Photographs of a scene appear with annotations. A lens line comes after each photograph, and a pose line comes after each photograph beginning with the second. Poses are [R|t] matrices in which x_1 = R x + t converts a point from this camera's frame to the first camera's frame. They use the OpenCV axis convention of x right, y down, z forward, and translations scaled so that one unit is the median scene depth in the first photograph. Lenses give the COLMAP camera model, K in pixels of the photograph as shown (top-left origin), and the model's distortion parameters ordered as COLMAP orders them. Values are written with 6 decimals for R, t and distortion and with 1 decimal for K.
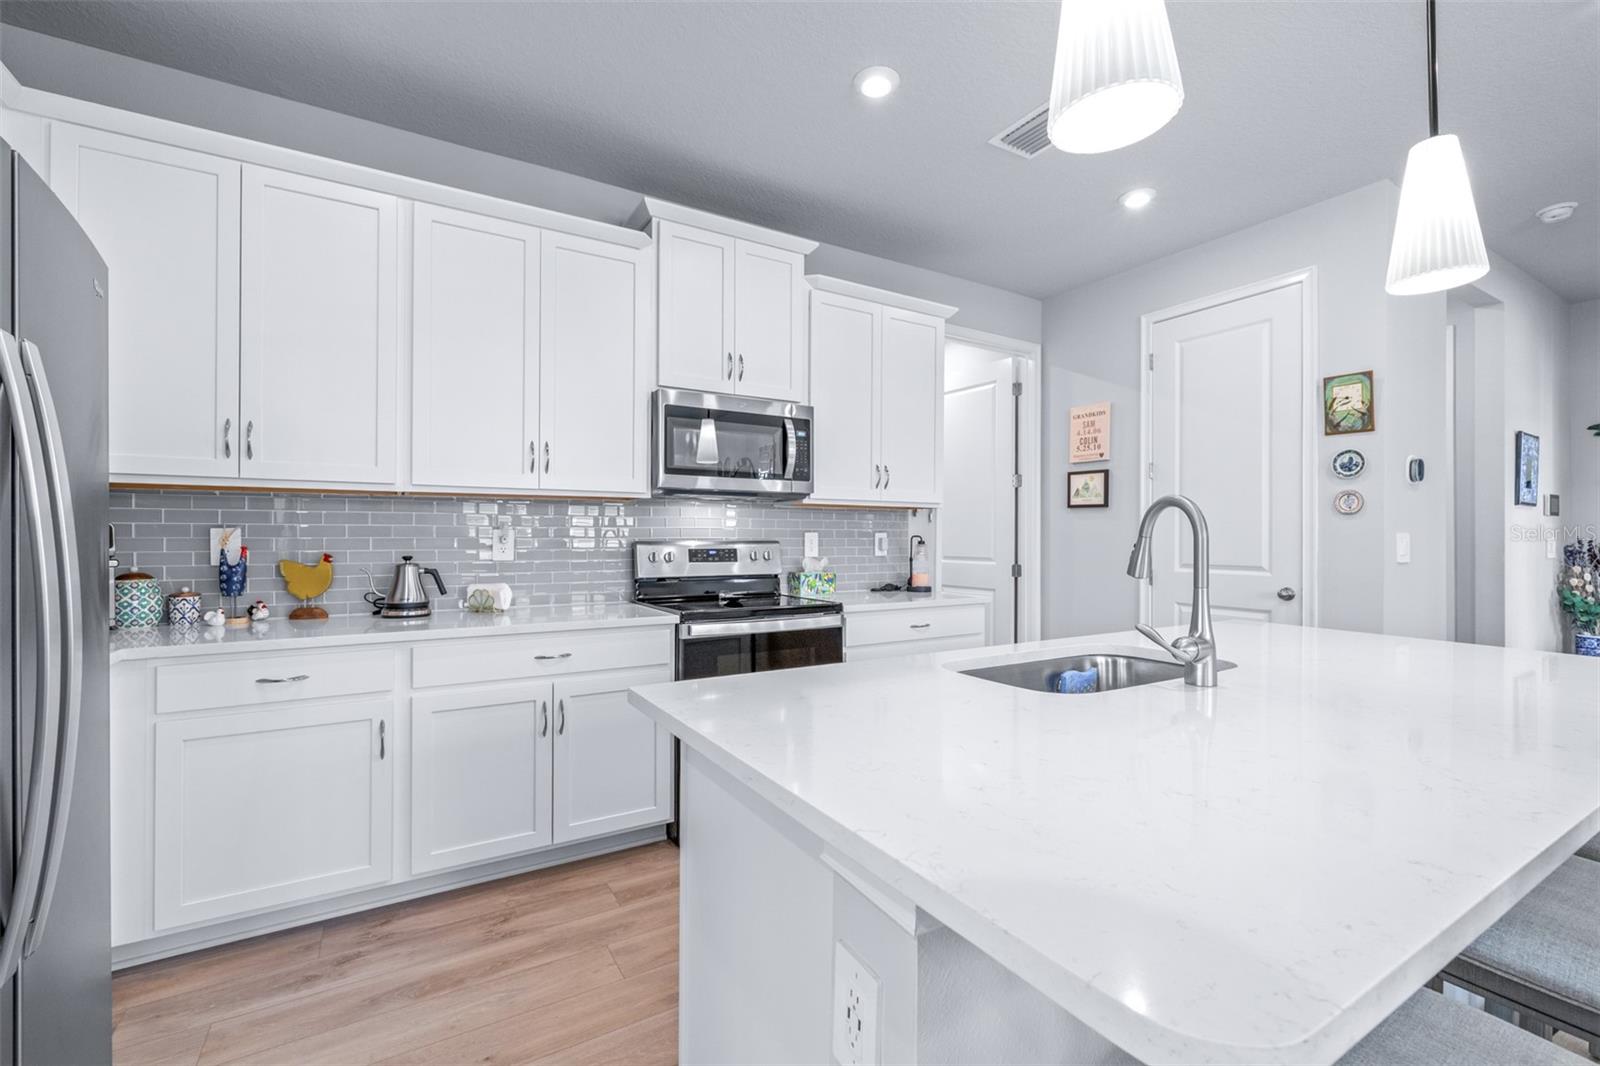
lens RADIAL K [[679.9, 0, 799.8], [0, 679.9, 534.3], [0, 0, 1]] dist [-0.000655, -0.000207]
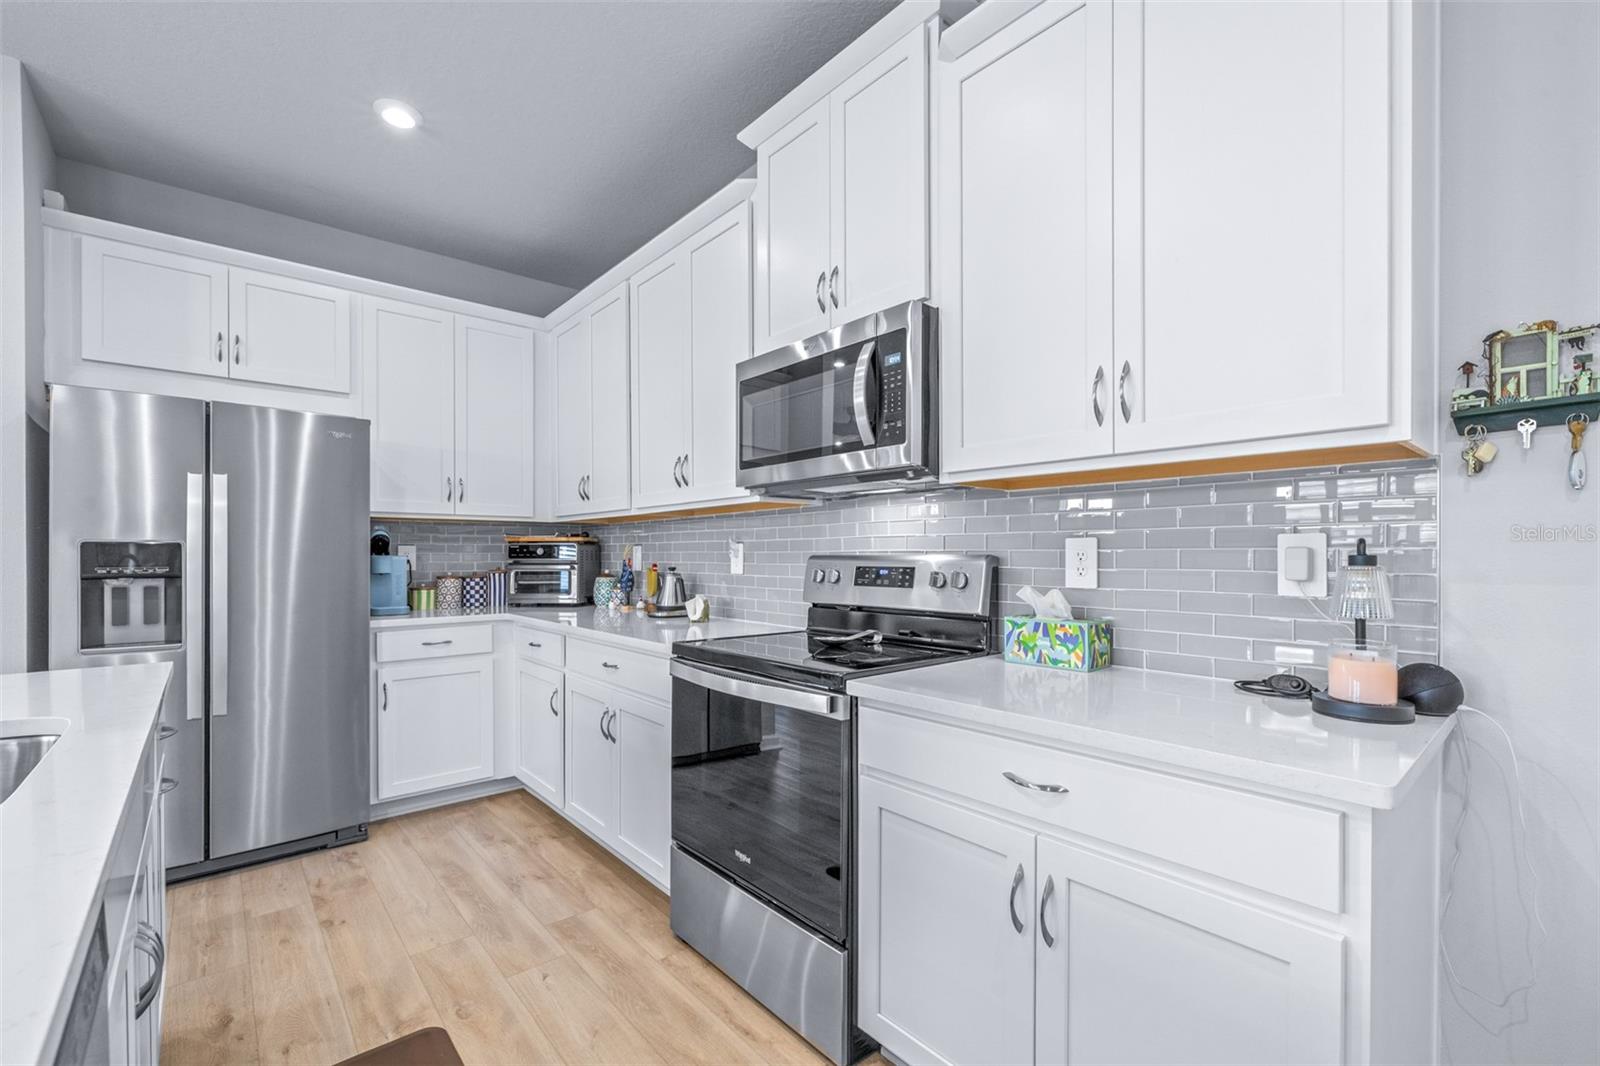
lens RADIAL K [[681.8, 0, 795.3], [0, 681.8, 557.1], [0, 0, 1]] dist [-0.000562, -0.000291]
pose [[0.167888, 0.000954, -0.985806, 0.526105], [0.004755, 0.999987, 0.001778, 0.010537], [0.985795, -0.004986, 0.167881, 0.819427]]
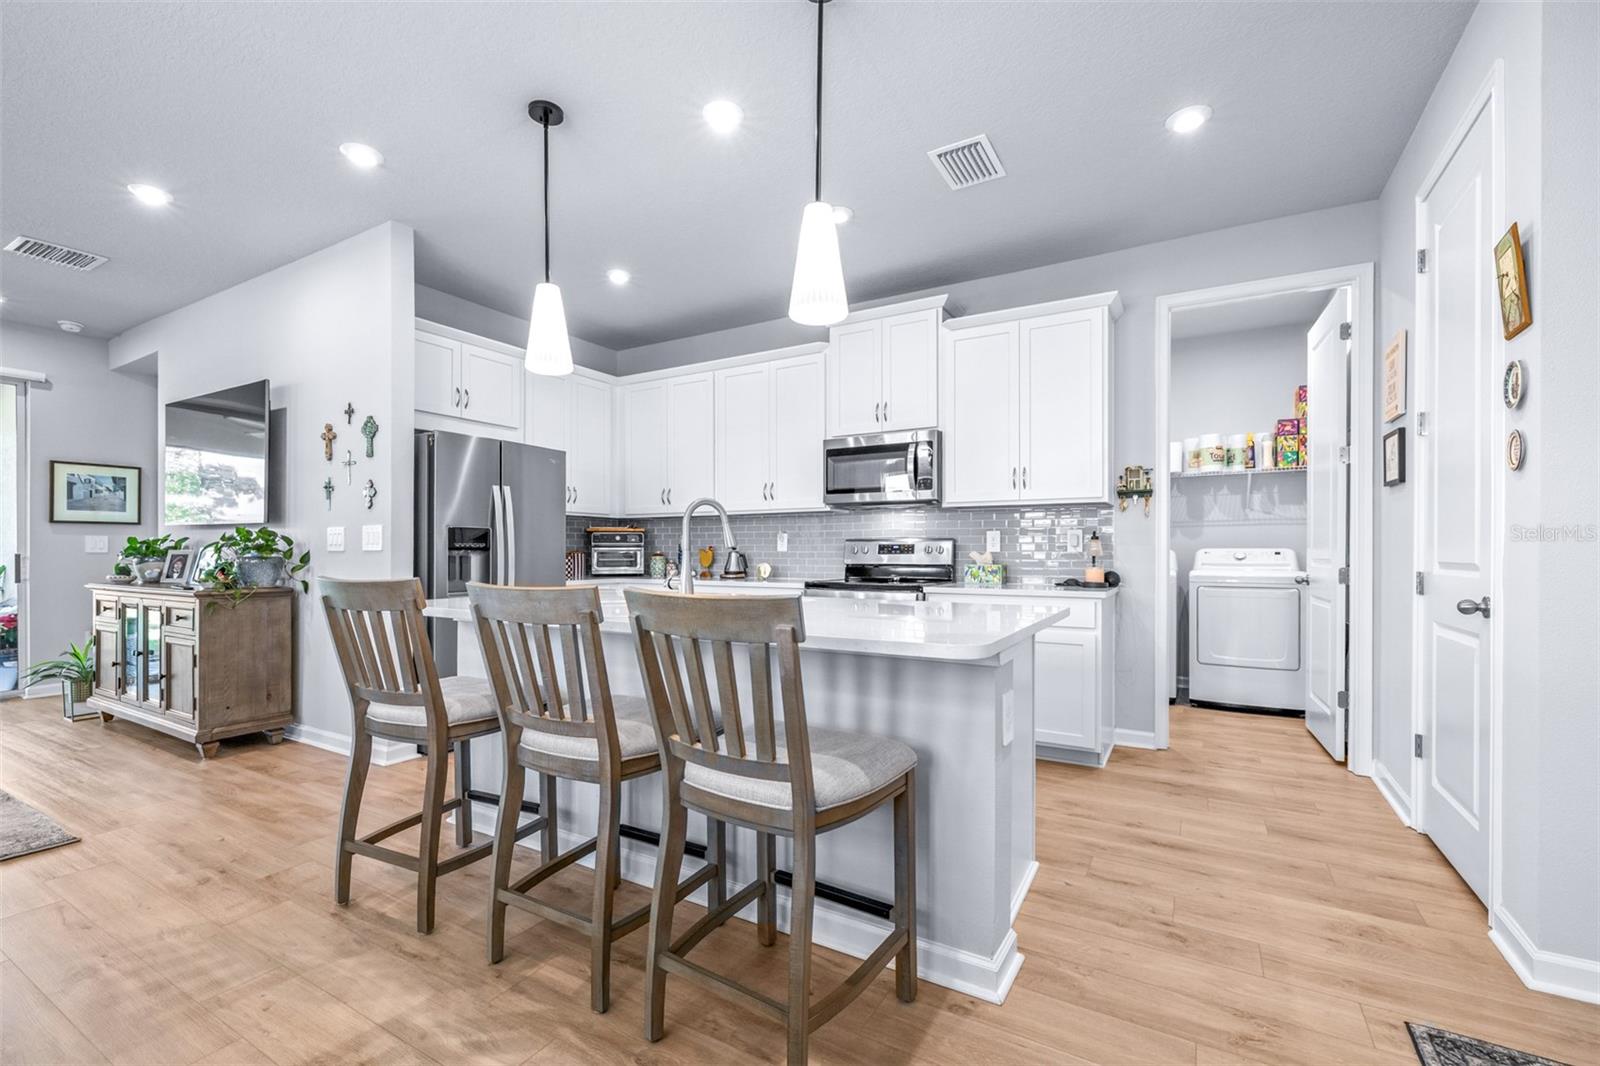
lens RADIAL K [[689.7, 0, 794.6], [0, 689.7, 547.9], [0, 0, 1]] dist [0.001347, 0.000291]
pose [[0.480052, -0.007430, -0.877209, 1.005474], [0.003602, 0.999972, -0.006498, 0.037307], [0.877233, -0.000040, 0.480065, 0.162948]]
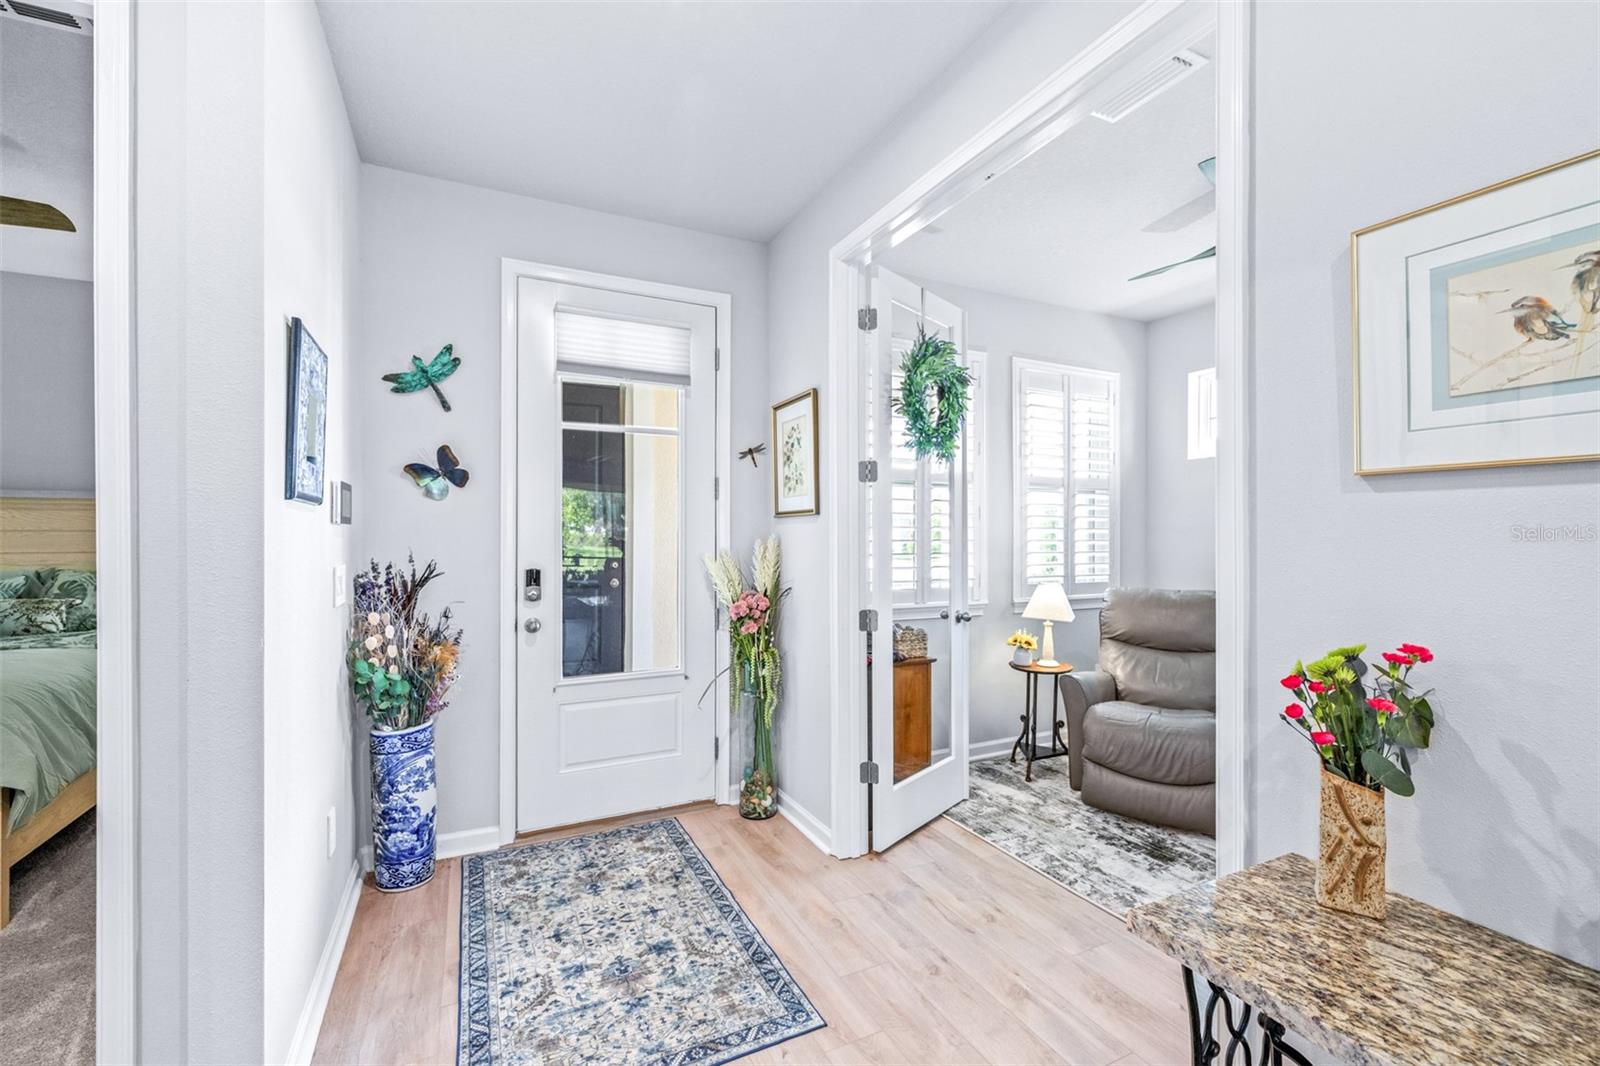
lens RADIAL K [[679.9, 0, 799.8], [0, 679.9, 534.3], [0, 0, 1]] dist [-0.000655, -0.000207]
pose [[0.089502, -0.006112, 0.995968, 0.839159], [-0.004593, 0.999968, 0.006549, -0.032690], [-0.995976, -0.005161, 0.089472, 0.816623]]
